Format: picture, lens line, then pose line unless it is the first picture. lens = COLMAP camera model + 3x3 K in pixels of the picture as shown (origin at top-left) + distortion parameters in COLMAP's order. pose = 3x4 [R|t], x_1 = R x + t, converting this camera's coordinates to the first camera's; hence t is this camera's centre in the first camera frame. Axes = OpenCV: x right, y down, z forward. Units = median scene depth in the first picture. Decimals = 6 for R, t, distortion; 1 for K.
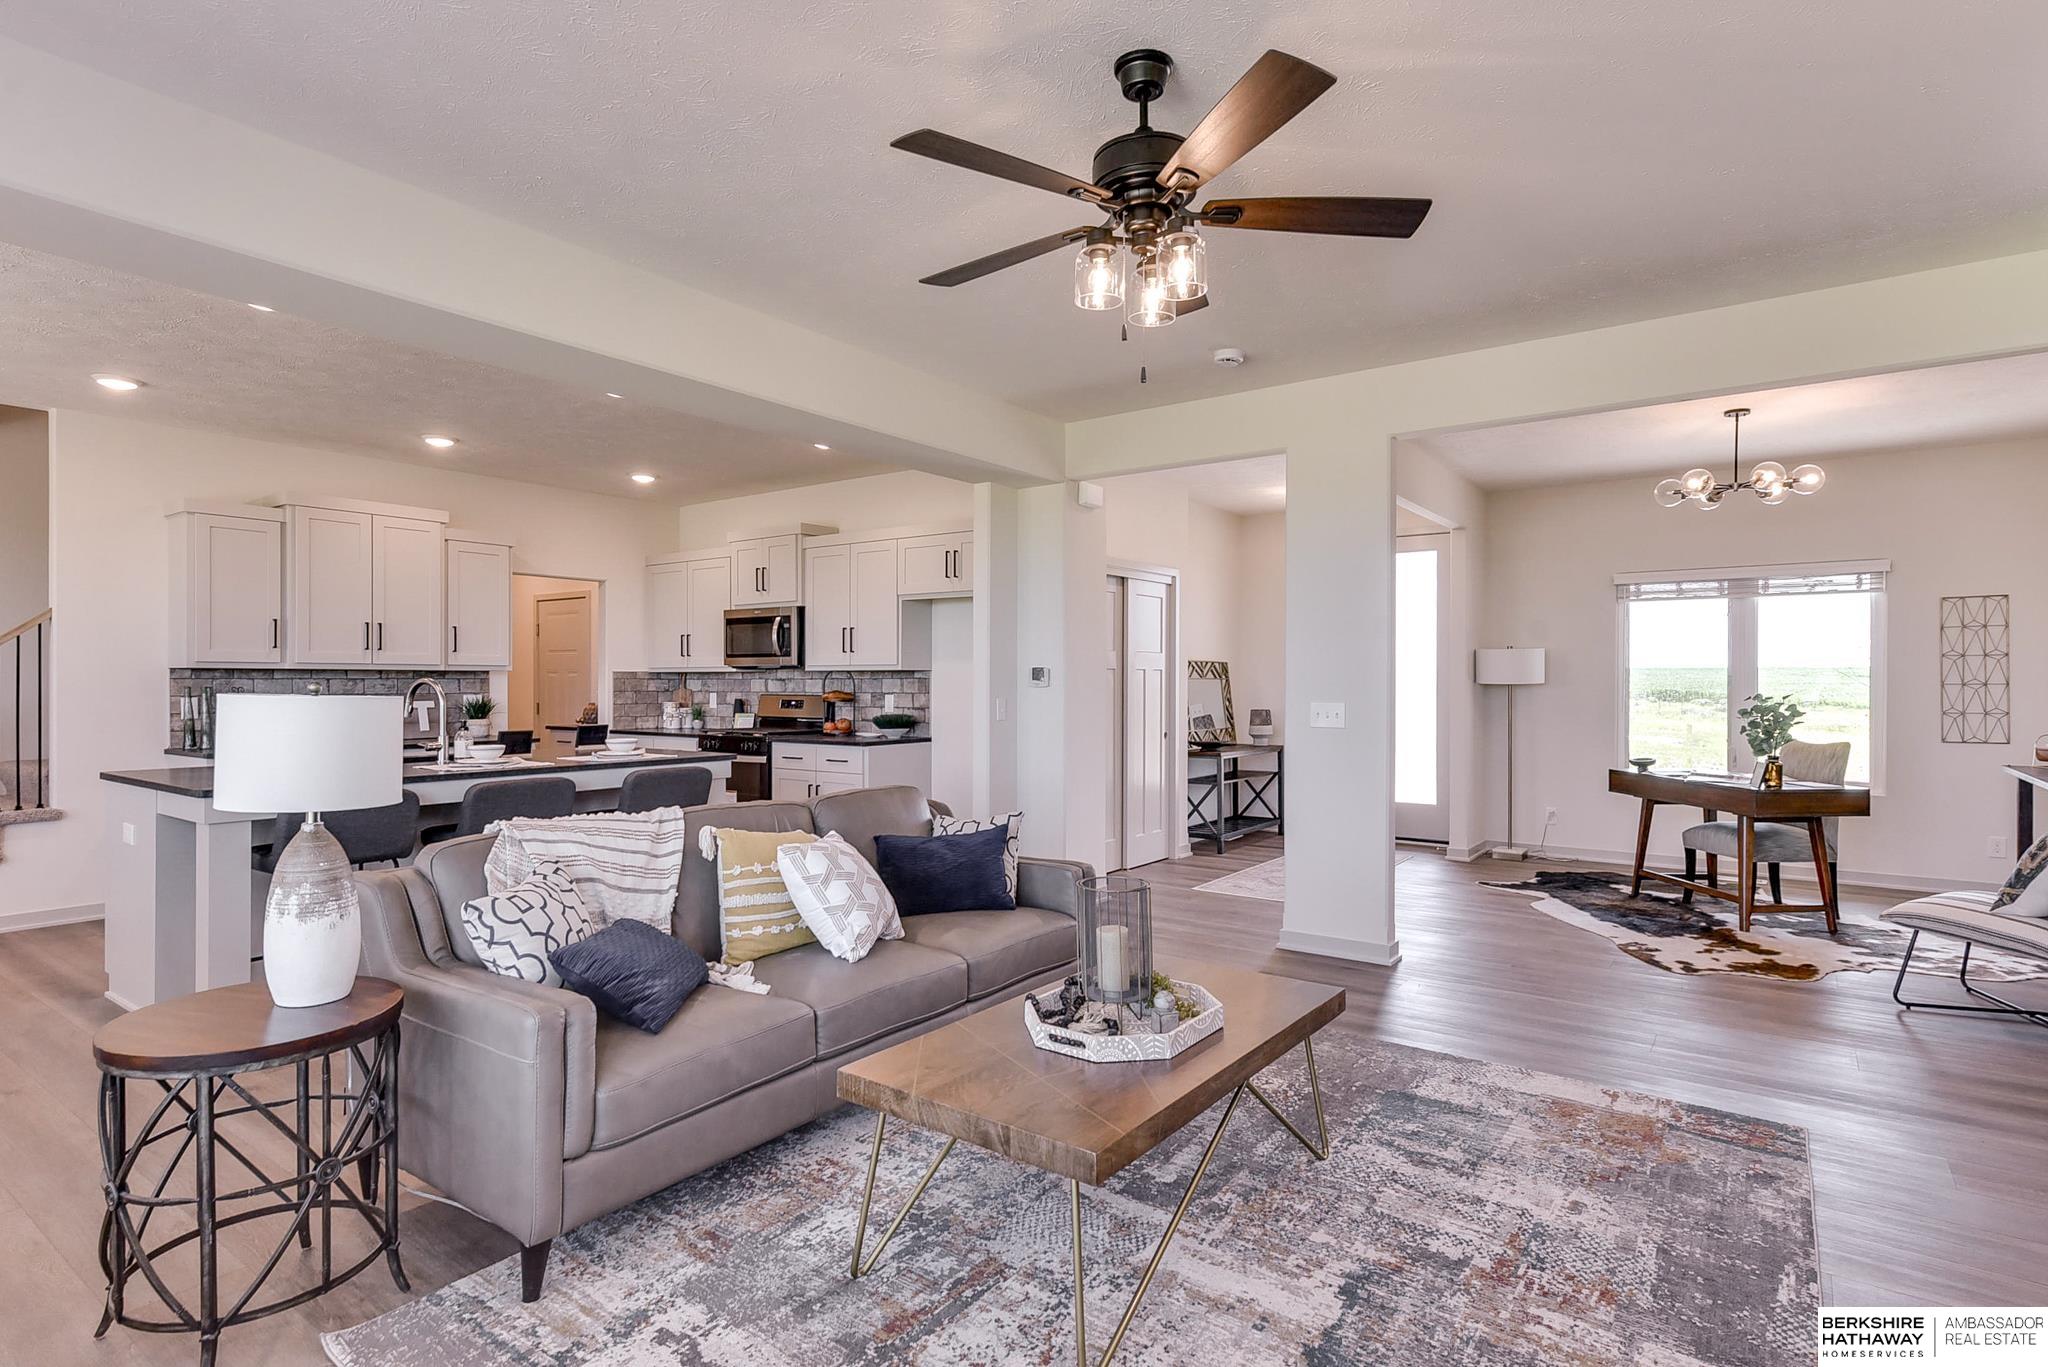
lens RADIAL K [[1042.1, 0, 1024.0], [0, 1042.1, 683.5], [0, 0, 1]] dist [0.005522, 0.001360]
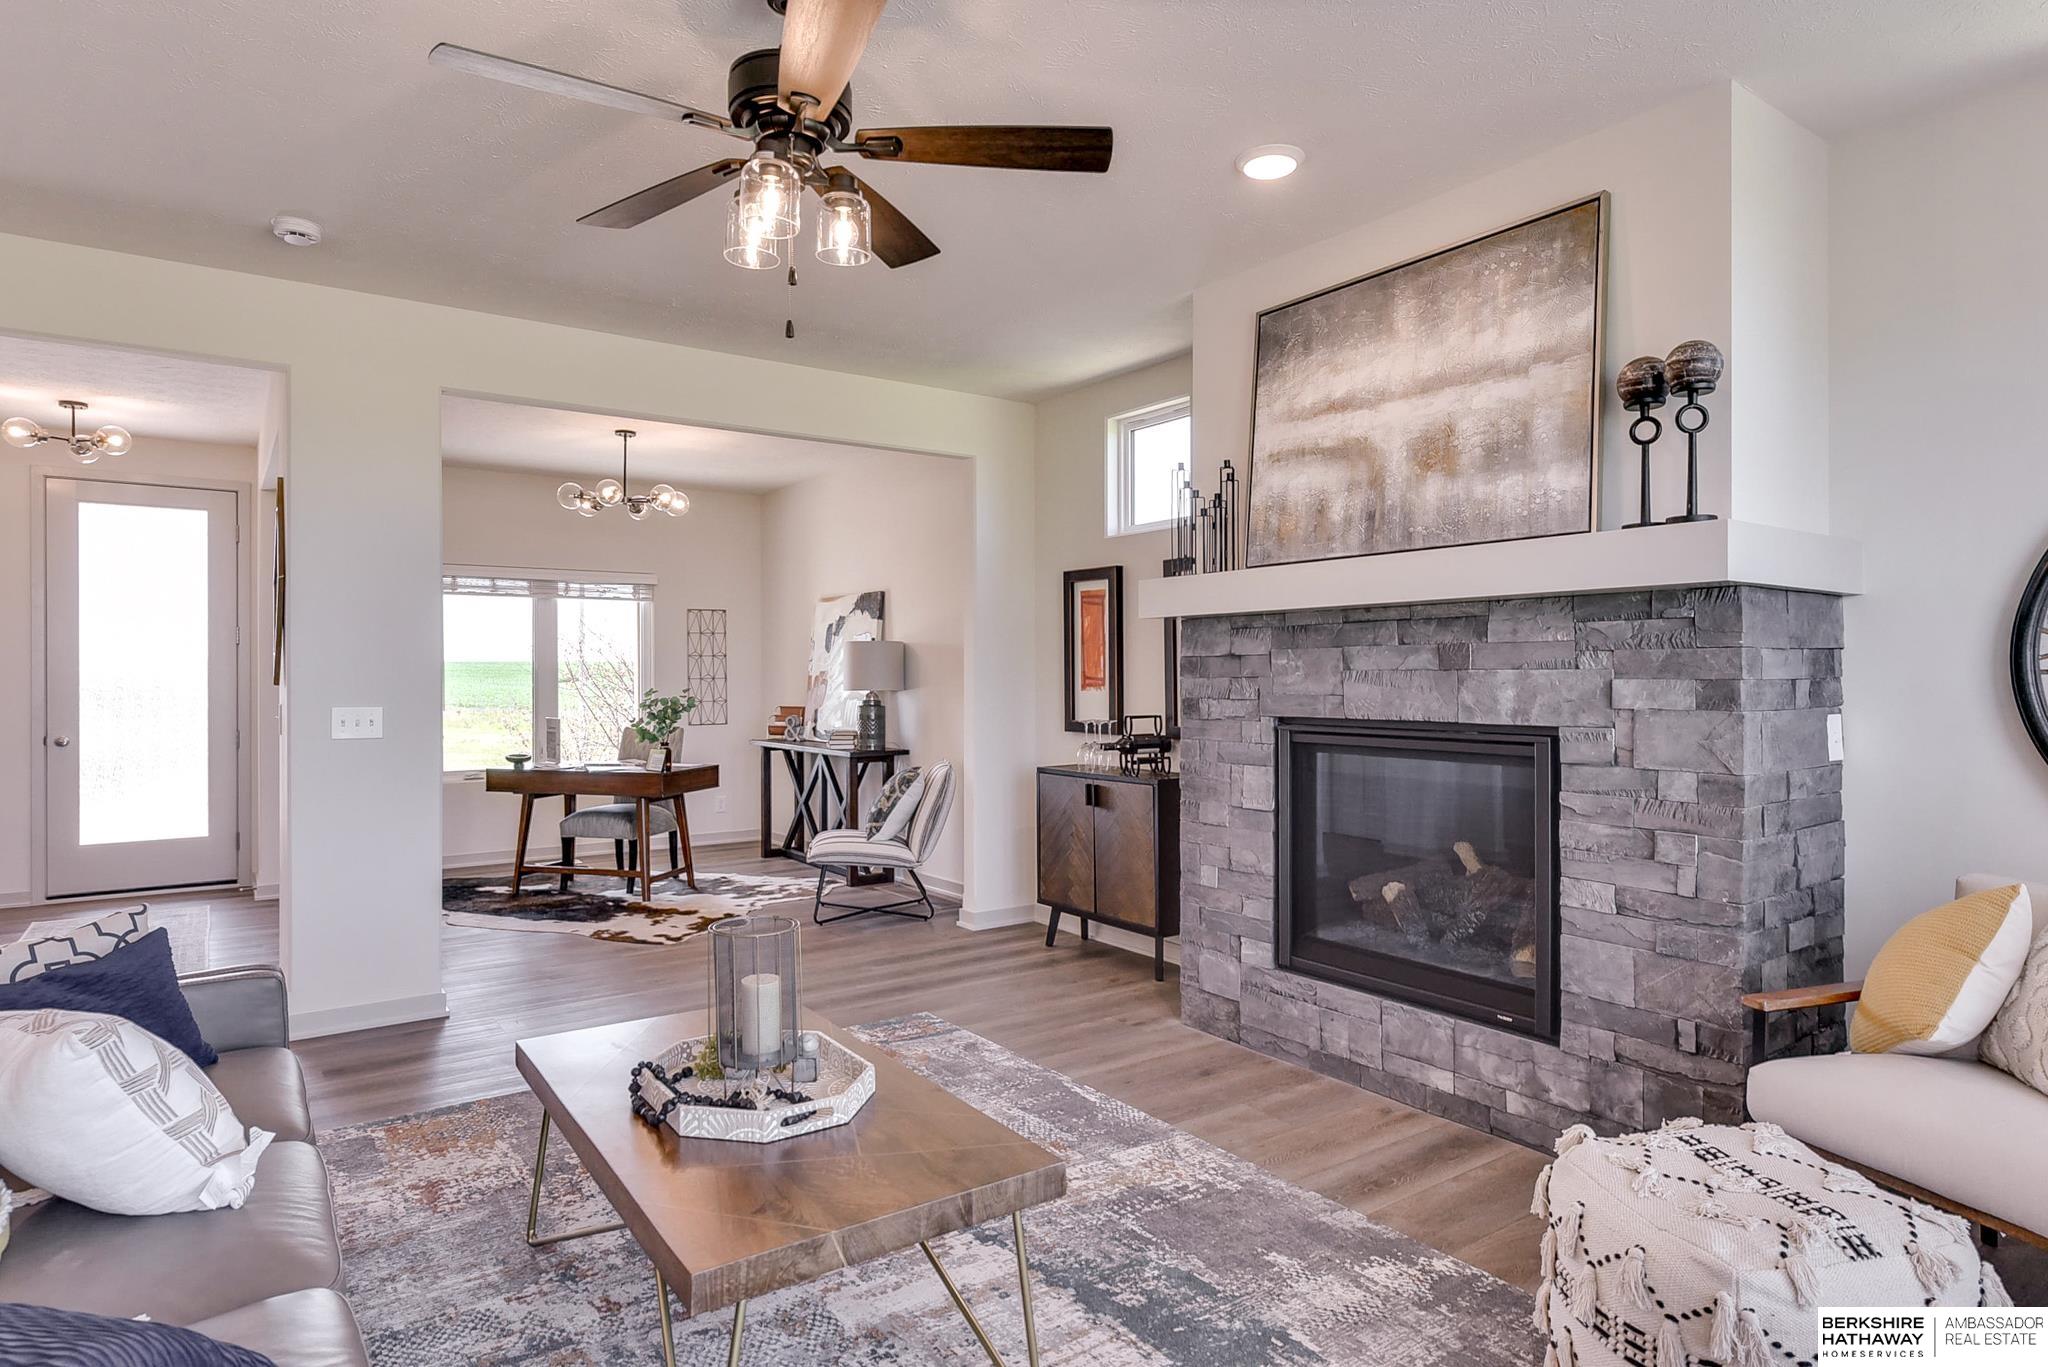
lens RADIAL K [[1129.7, 0, 1010.2], [0, 1129.7, 673.2], [0, 0, 1]] dist [0.002853, 0.000487]
pose [[0.336690, -0.001111, 0.941615, -0.243402], [0.005358, 0.999985, -0.000736, -0.002463], [-0.941600, 0.005292, 0.336691, 0.175410]]
